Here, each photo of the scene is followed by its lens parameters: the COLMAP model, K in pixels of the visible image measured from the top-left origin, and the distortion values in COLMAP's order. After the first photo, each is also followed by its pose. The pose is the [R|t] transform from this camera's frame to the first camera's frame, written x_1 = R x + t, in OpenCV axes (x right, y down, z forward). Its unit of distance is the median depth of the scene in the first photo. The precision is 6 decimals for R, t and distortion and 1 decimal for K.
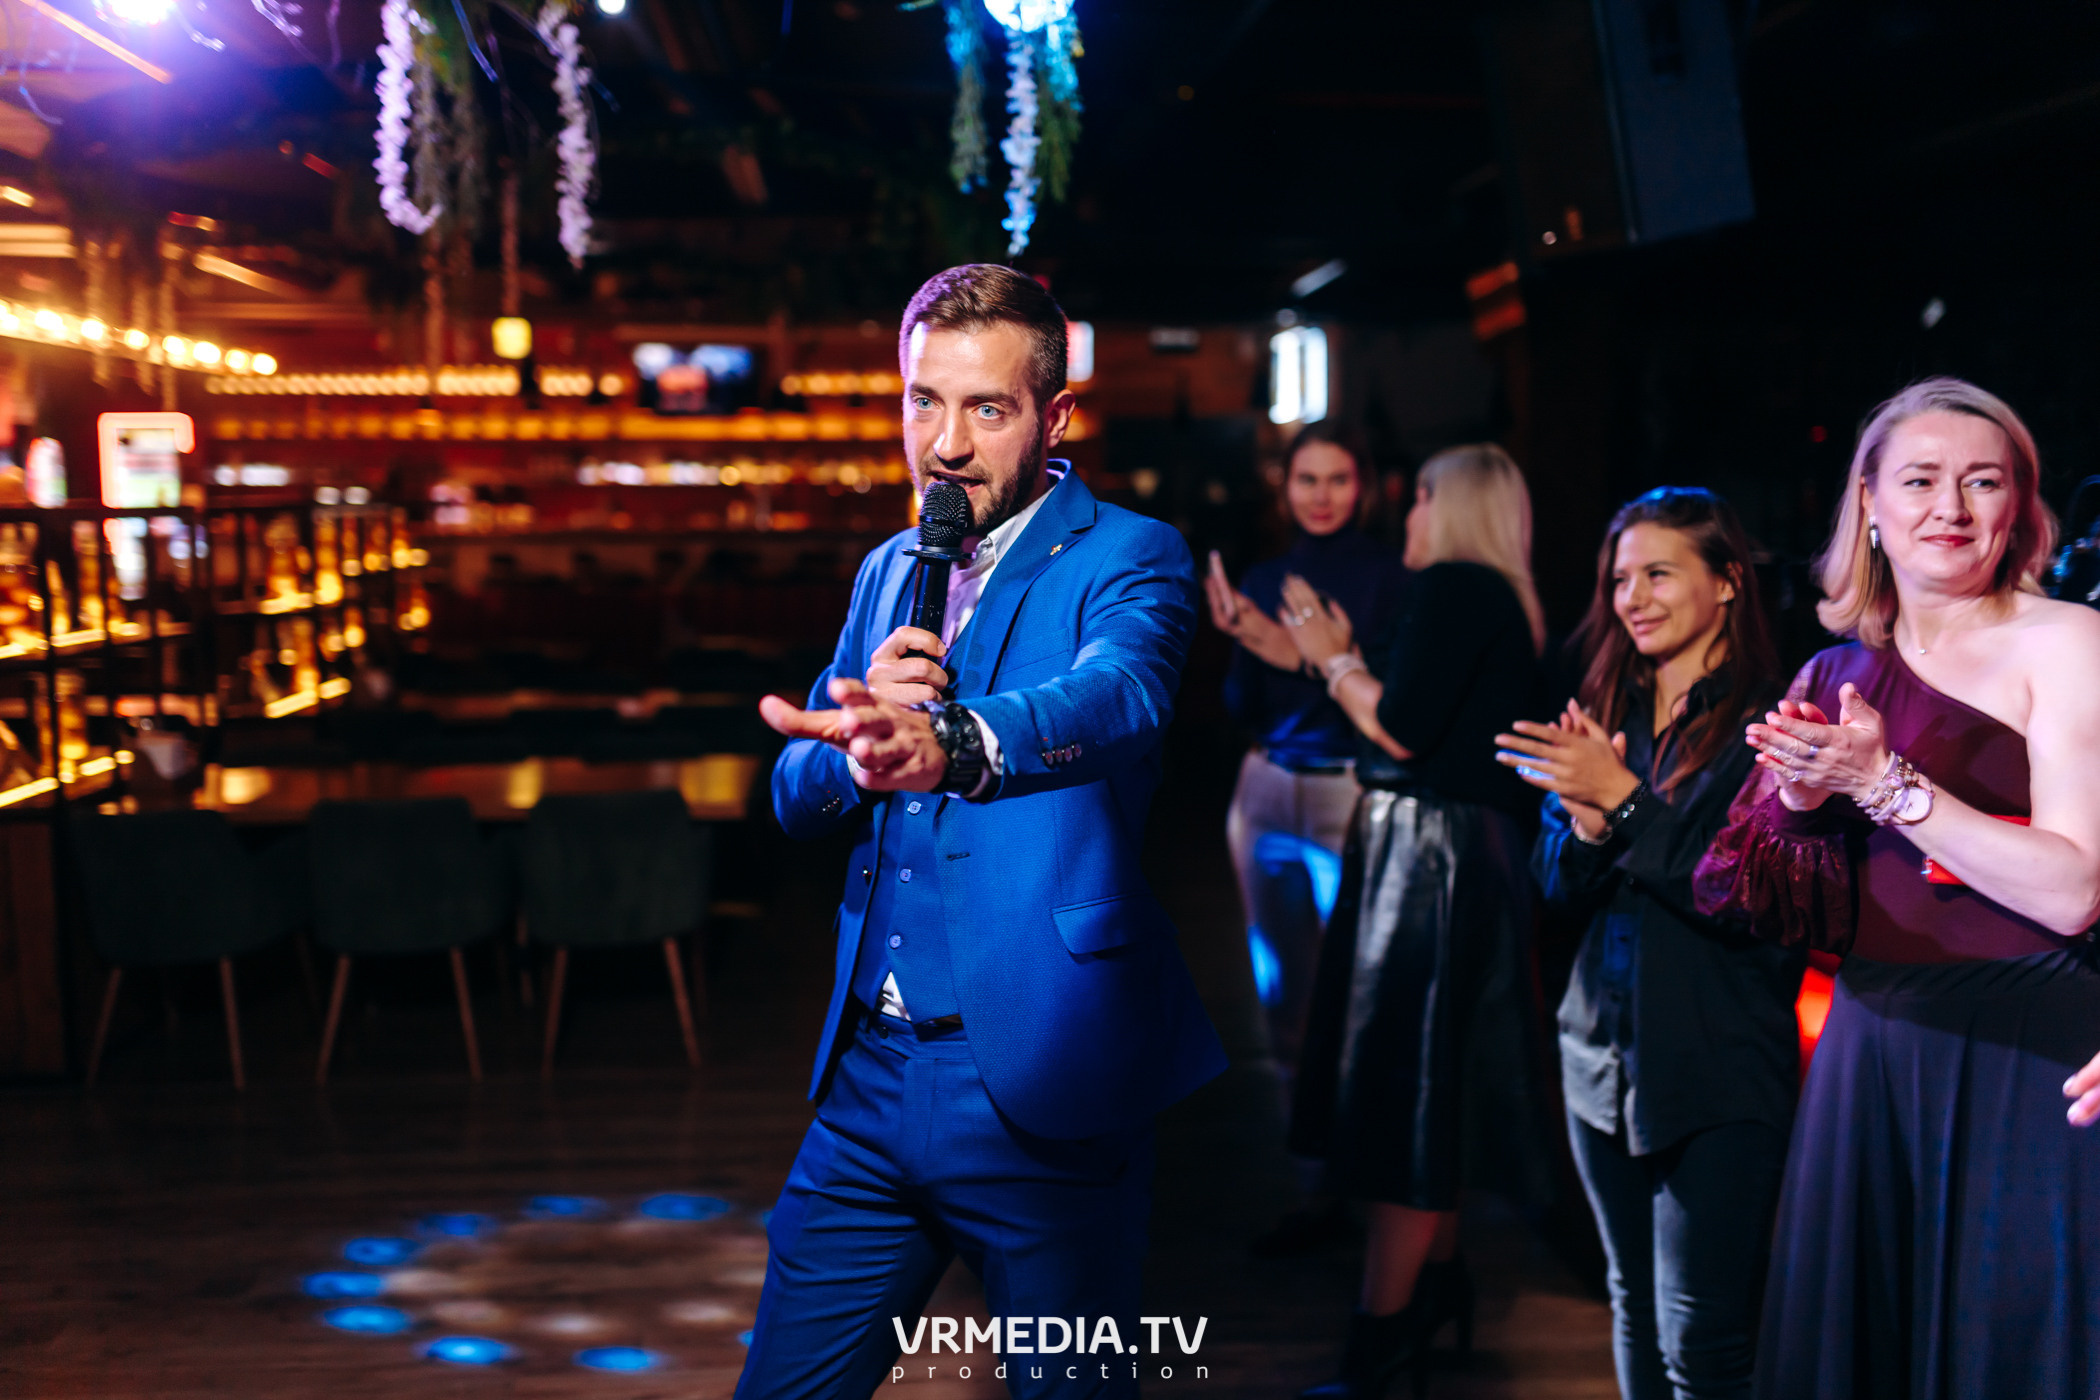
lens RADIAL K [[2087.8, 0, 1050.0], [0, 2087.8, 700.0], [0, 0, 1]] dist [0.011811, 0.006529]
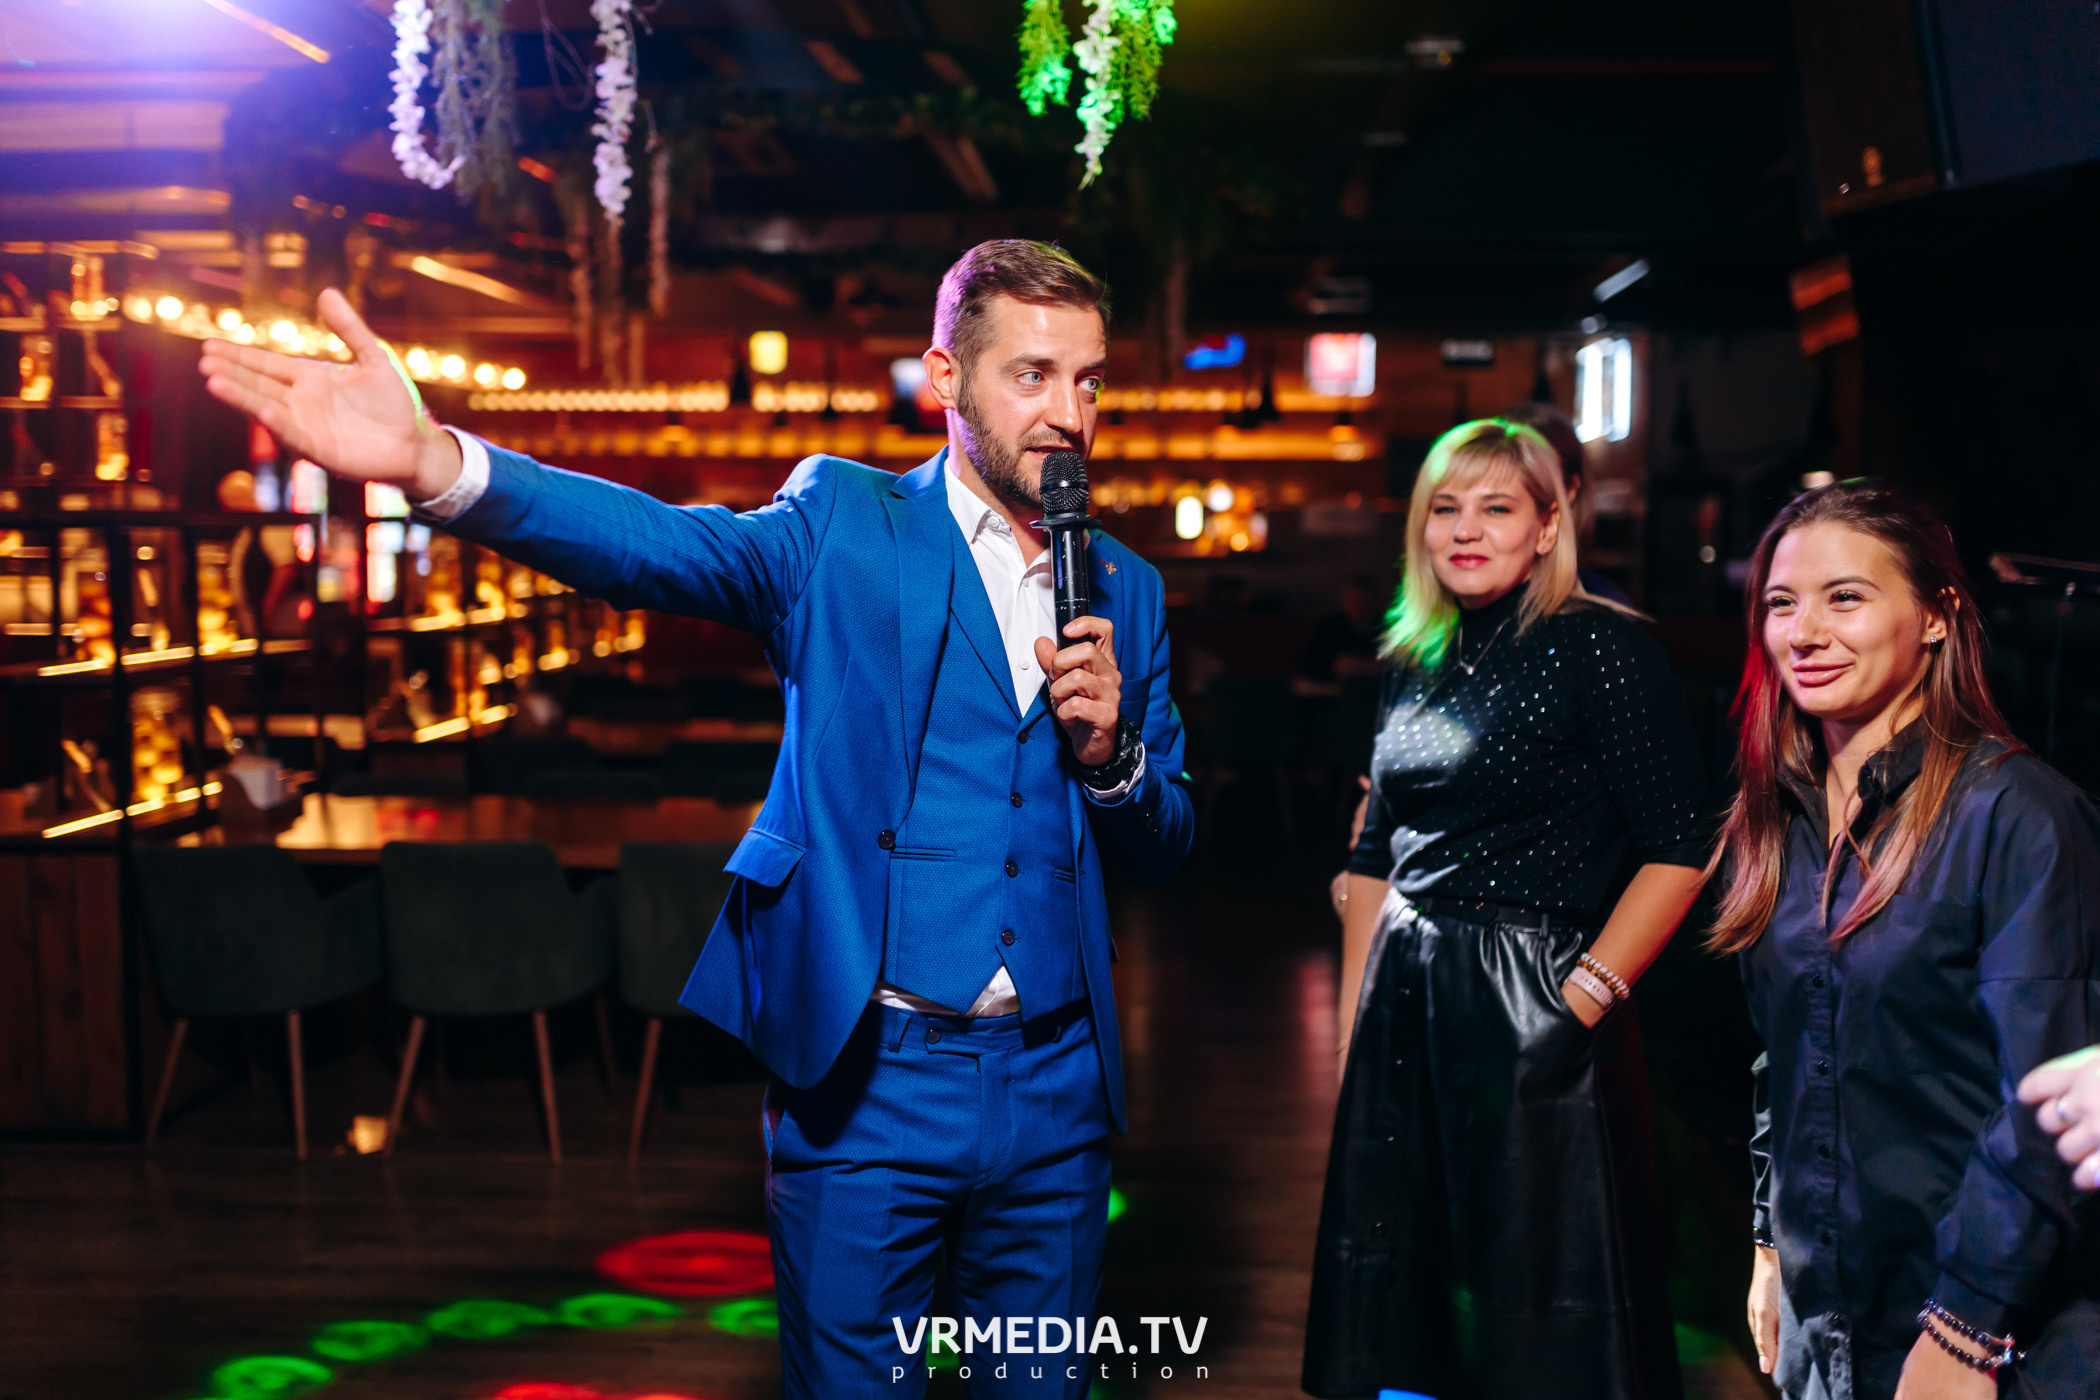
lens RADIAL K [[2087.8, 0, 1050.0], [0, 2087.8, 700.0], [0, 0, 1]] dist [0.011811, 0.006529]
pose [[0.987117, 0.021464, -0.158552, 0.067566], [-0.023760, 0.999638, -0.012598, -0.007219], [0.158224, 0.016203, 0.987270, 0.156397]]
